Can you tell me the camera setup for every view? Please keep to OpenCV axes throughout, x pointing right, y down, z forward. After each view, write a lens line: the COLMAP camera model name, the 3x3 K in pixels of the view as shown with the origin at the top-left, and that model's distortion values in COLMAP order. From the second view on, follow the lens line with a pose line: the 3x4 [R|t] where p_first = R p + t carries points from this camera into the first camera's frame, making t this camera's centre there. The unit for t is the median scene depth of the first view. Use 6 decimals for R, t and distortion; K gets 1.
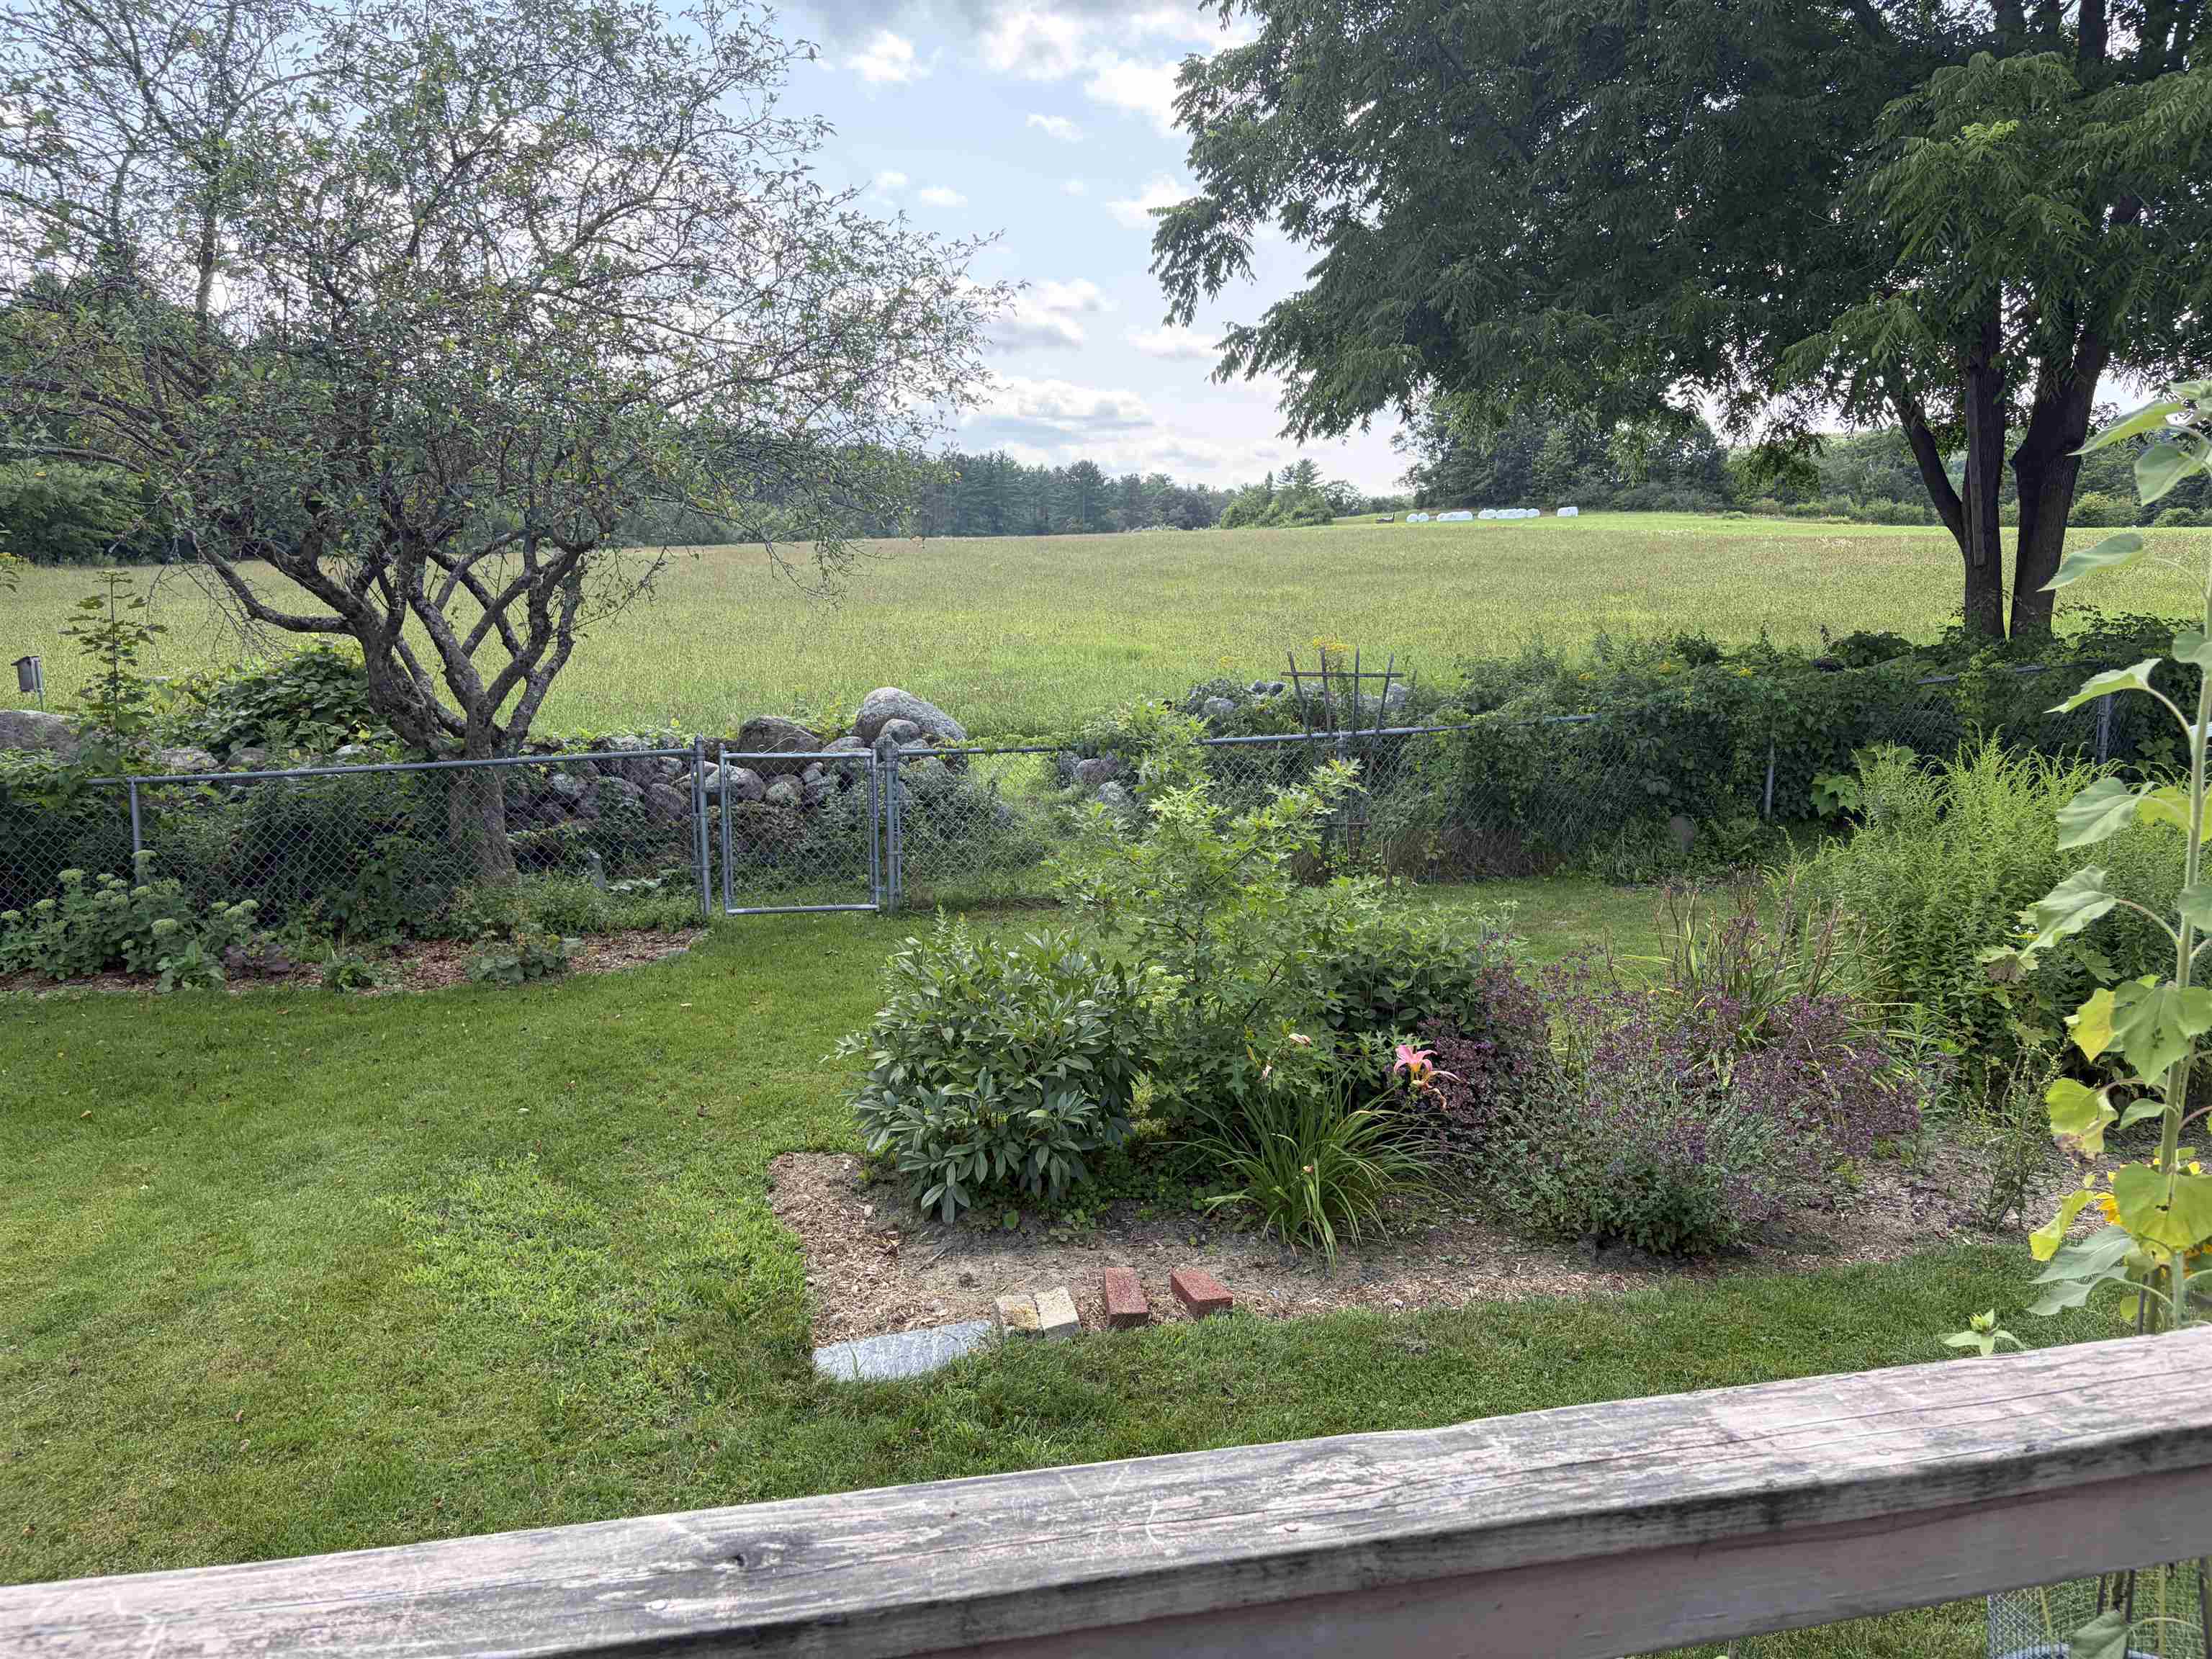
lens RADIAL K [[1648.8, 0, 1086.8], [0, 1648.8, 809.6], [0, 0, 1]] dist [0.046287, -0.052642]
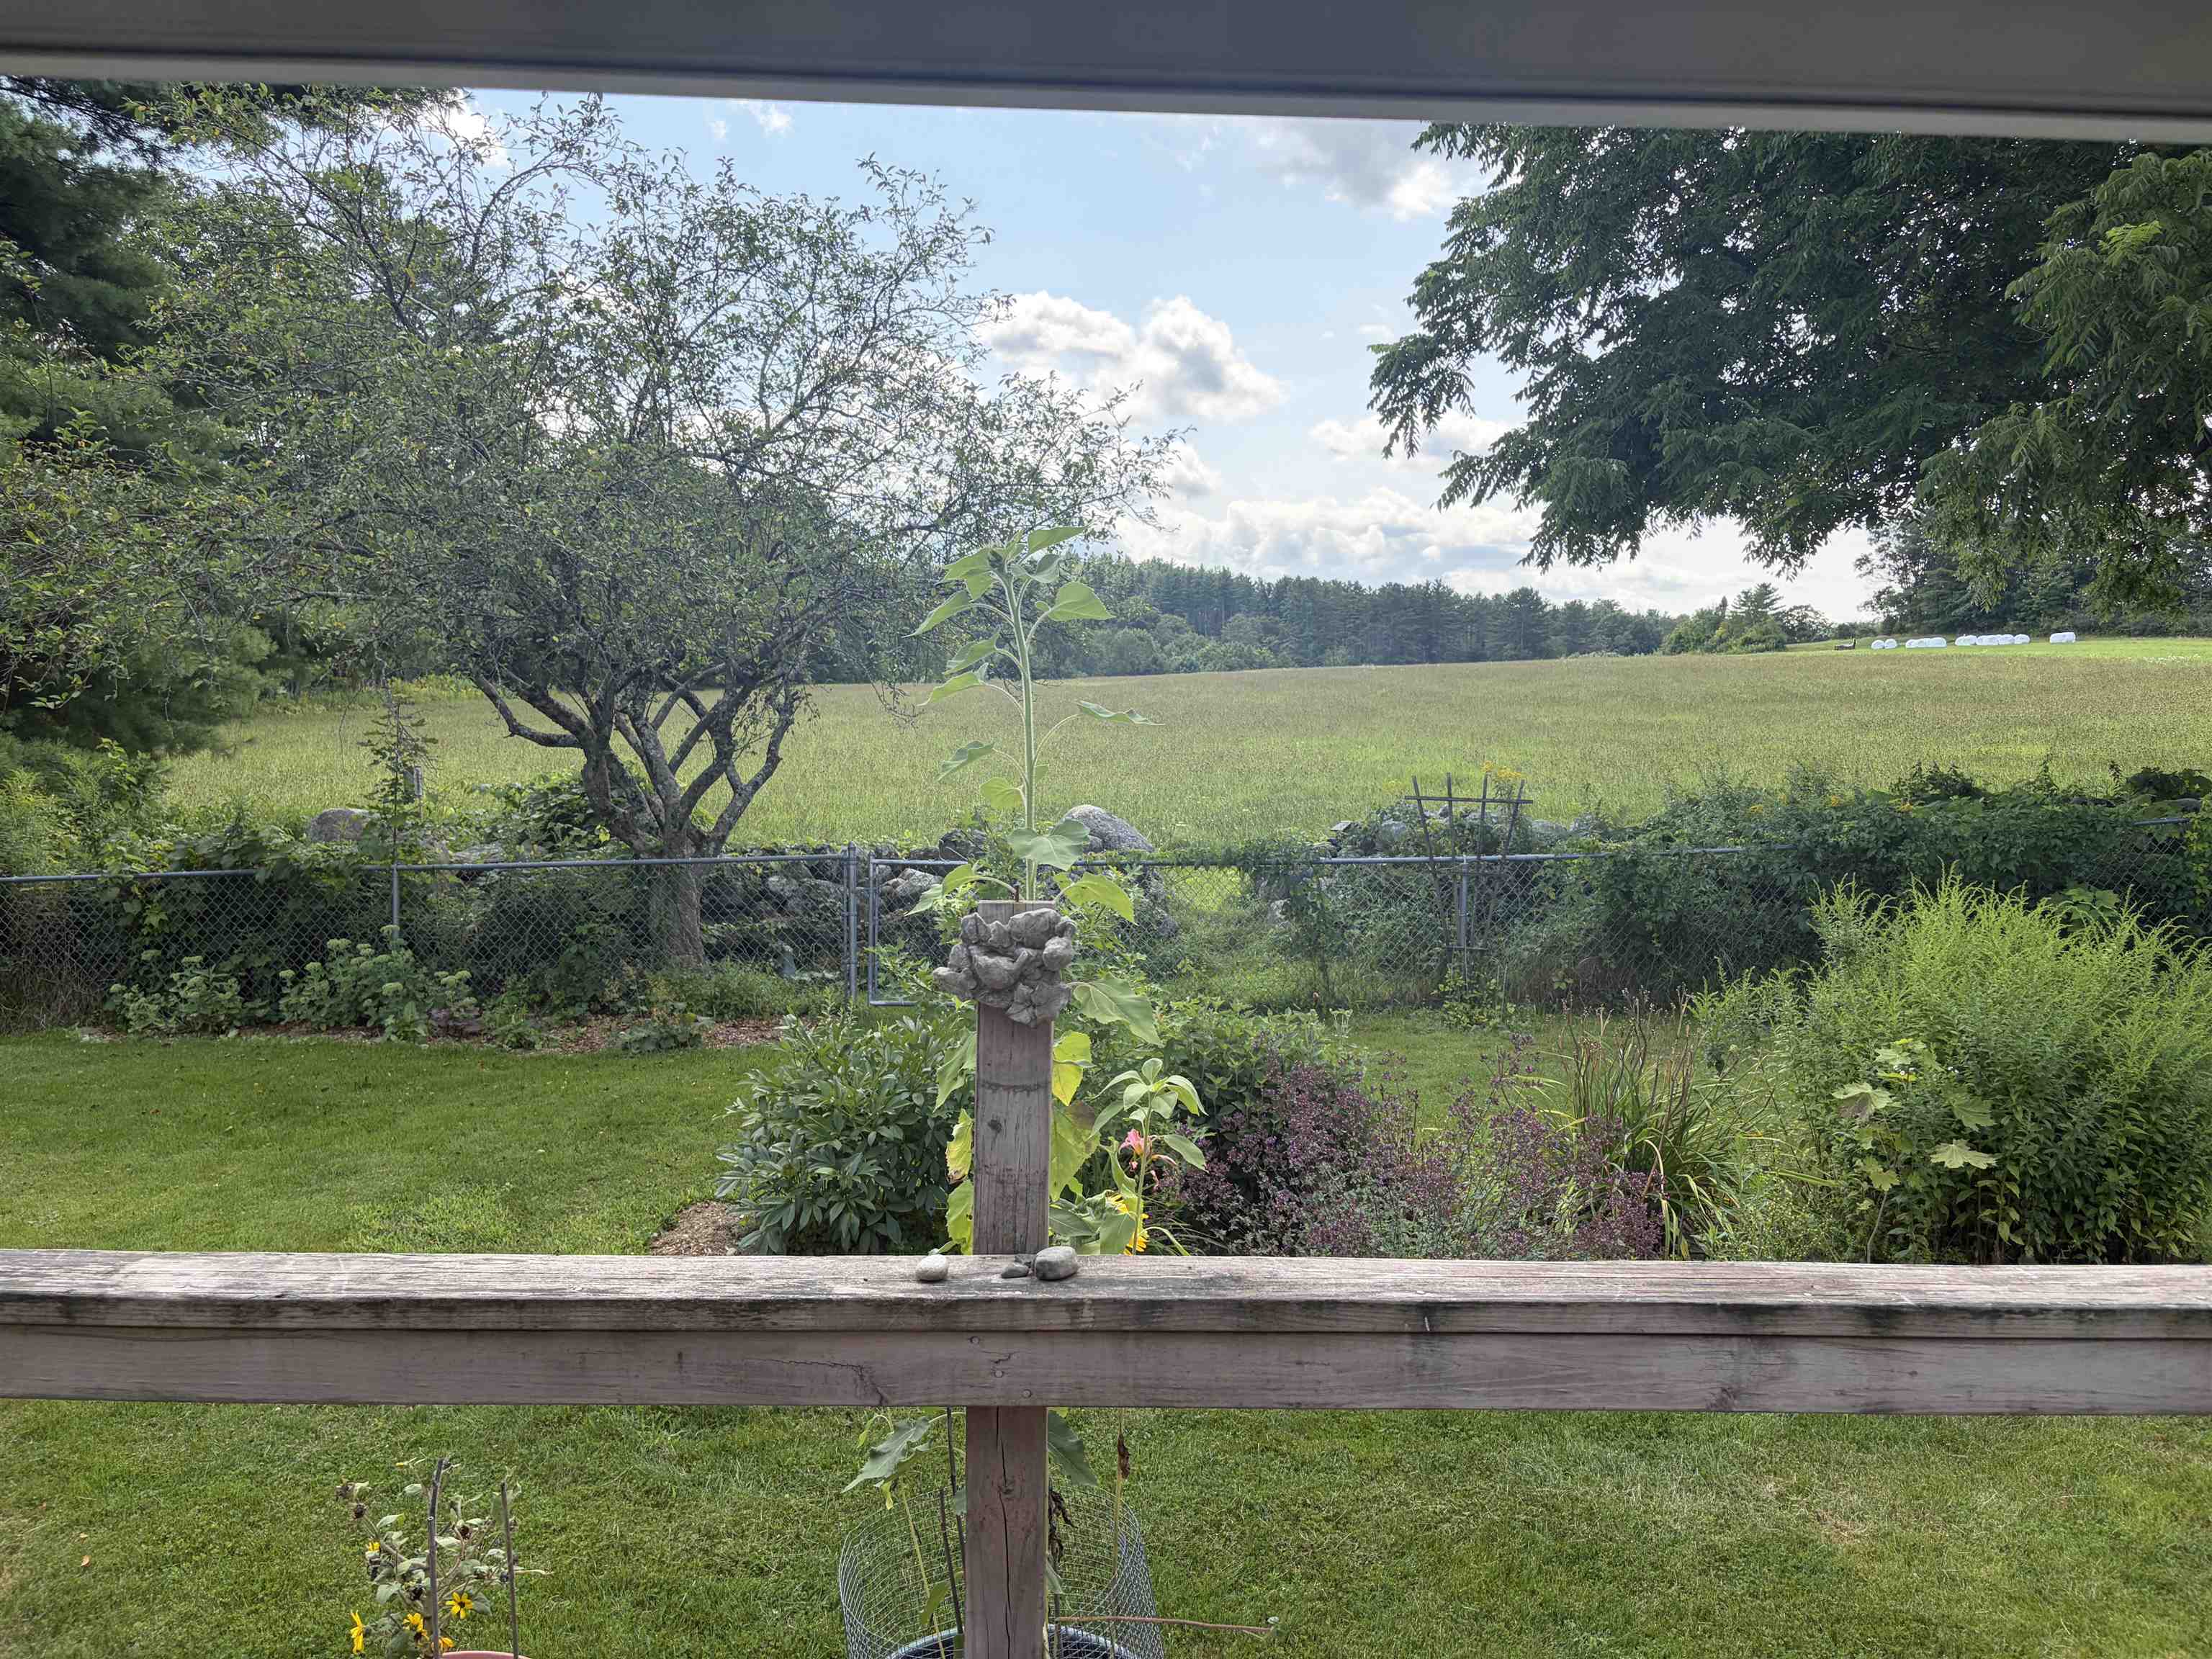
lens RADIAL K [[1648.8, 0, 1105.3], [0, 1648.8, 853.8], [0, 0, 1]] dist [0.046287, -0.052642]
pose [[0.969863, 0.028485, -0.241979, 0.136834], [-0.040515, 0.998170, -0.044882, 0.003858], [0.240258, 0.053334, 0.969243, -0.019163]]
